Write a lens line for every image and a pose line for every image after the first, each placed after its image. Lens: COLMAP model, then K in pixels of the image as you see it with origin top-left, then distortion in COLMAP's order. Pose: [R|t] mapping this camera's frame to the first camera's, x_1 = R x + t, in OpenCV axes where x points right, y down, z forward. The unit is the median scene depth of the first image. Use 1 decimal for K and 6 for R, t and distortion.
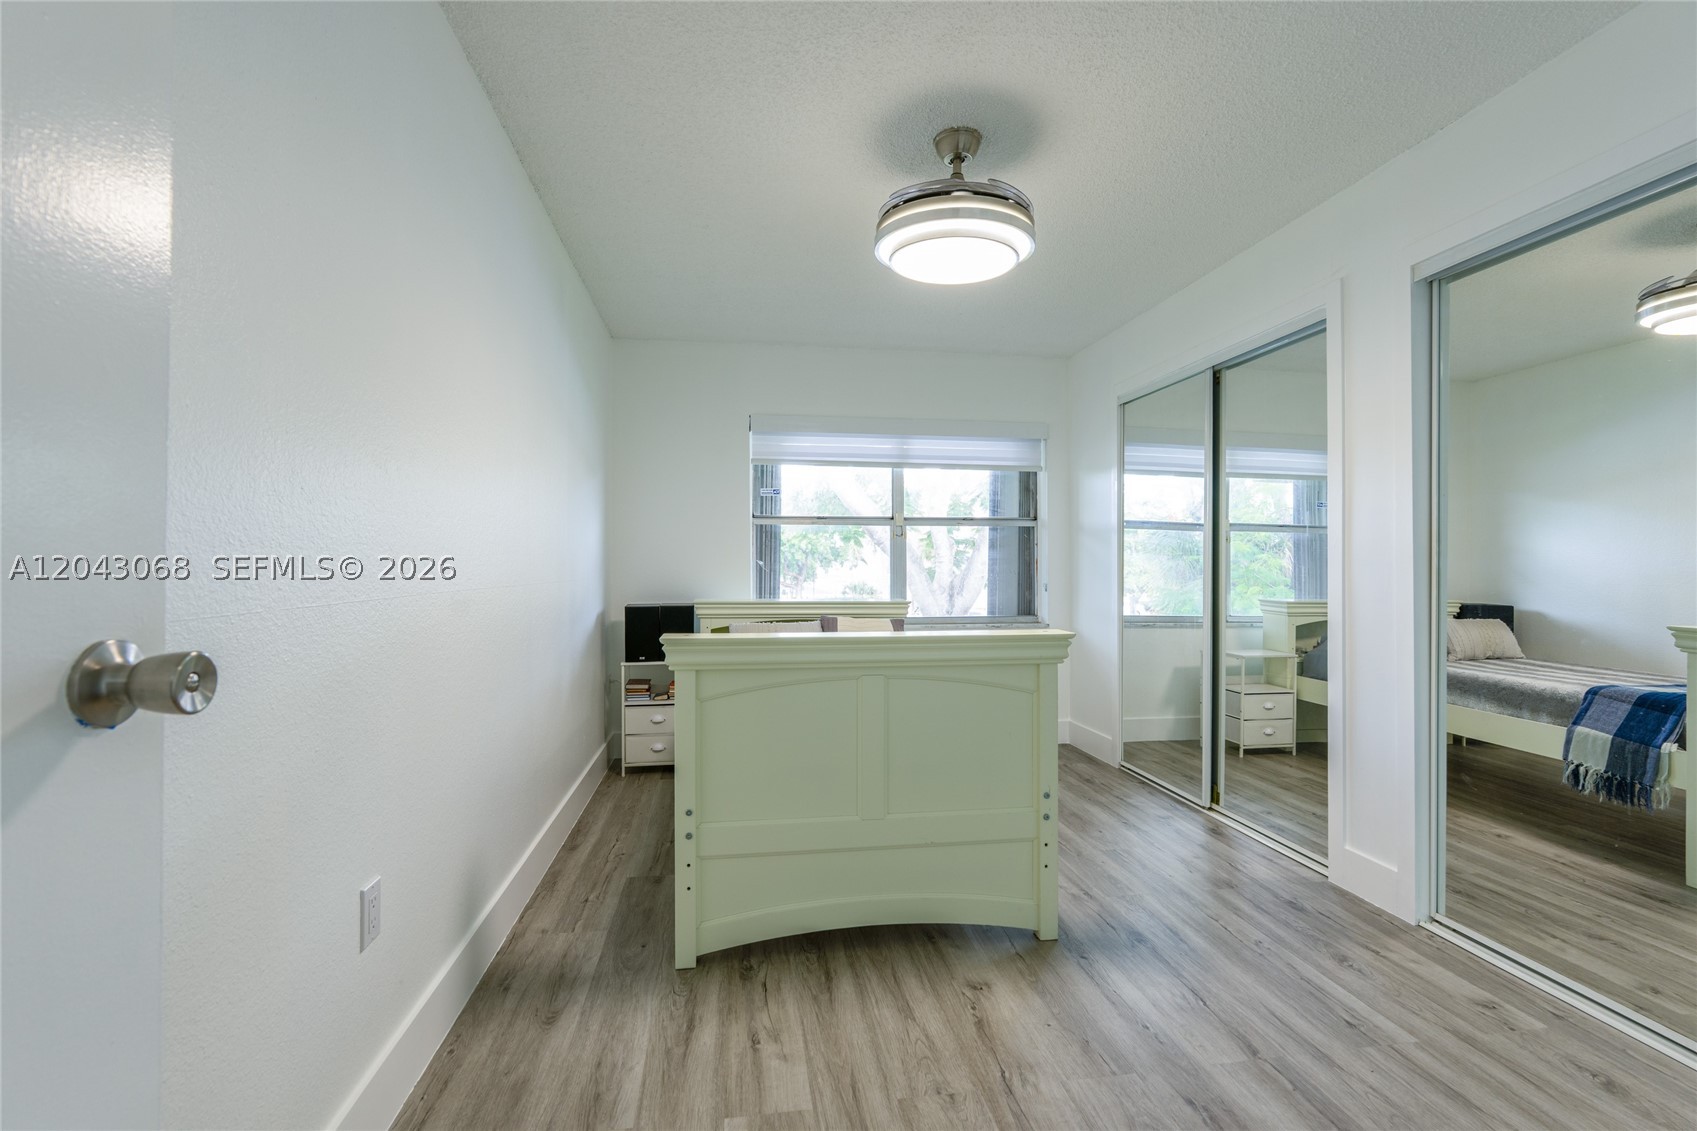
lens RADIAL K [[774.5, 0, 539.1], [0, 774.5, 542.1], [0, 0, 1]] dist [-0.001388, -0.000786]
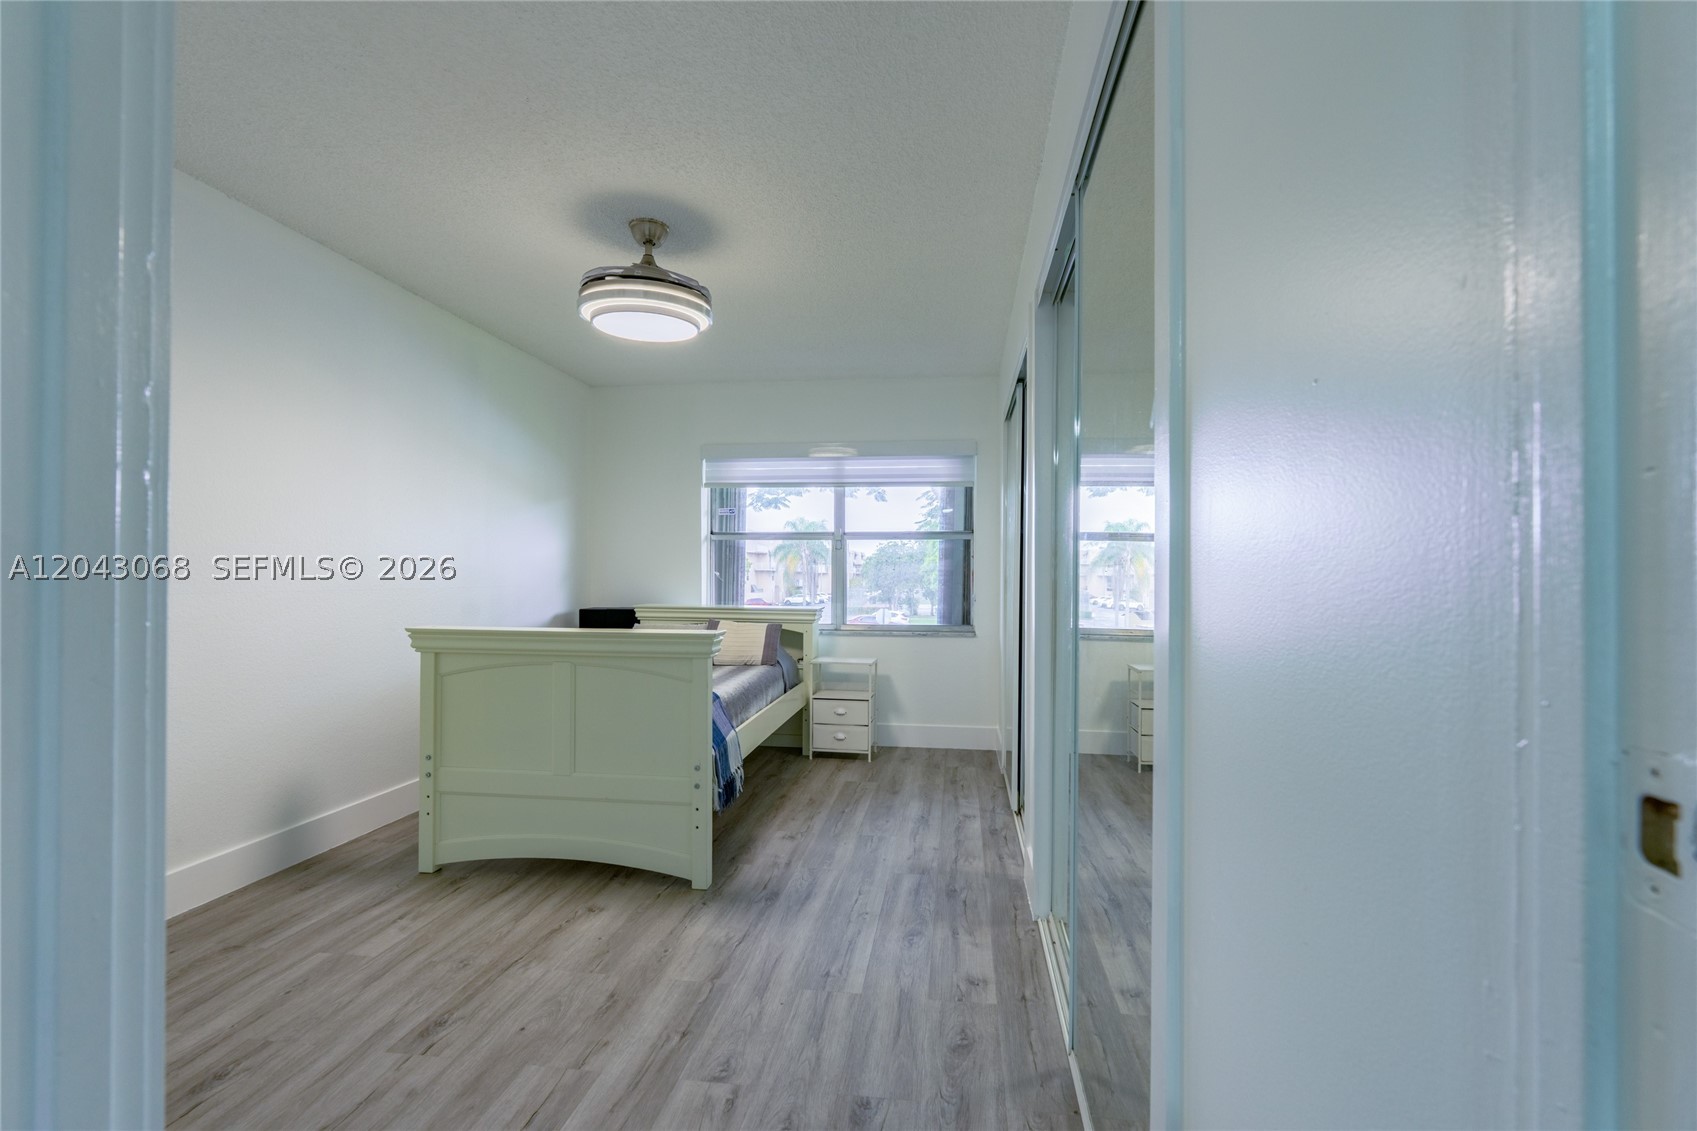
lens RADIAL K [[811.0, 0, 863.2], [0, 811.0, 550.1], [0, 0, 1]] dist [-0.002162, -0.000286]
pose [[0.957042, -0.004254, -0.289917, 1.232644], [0.003913, 0.999991, -0.001756, -0.007013], [0.289922, 0.000546, 0.957050, -0.124000]]
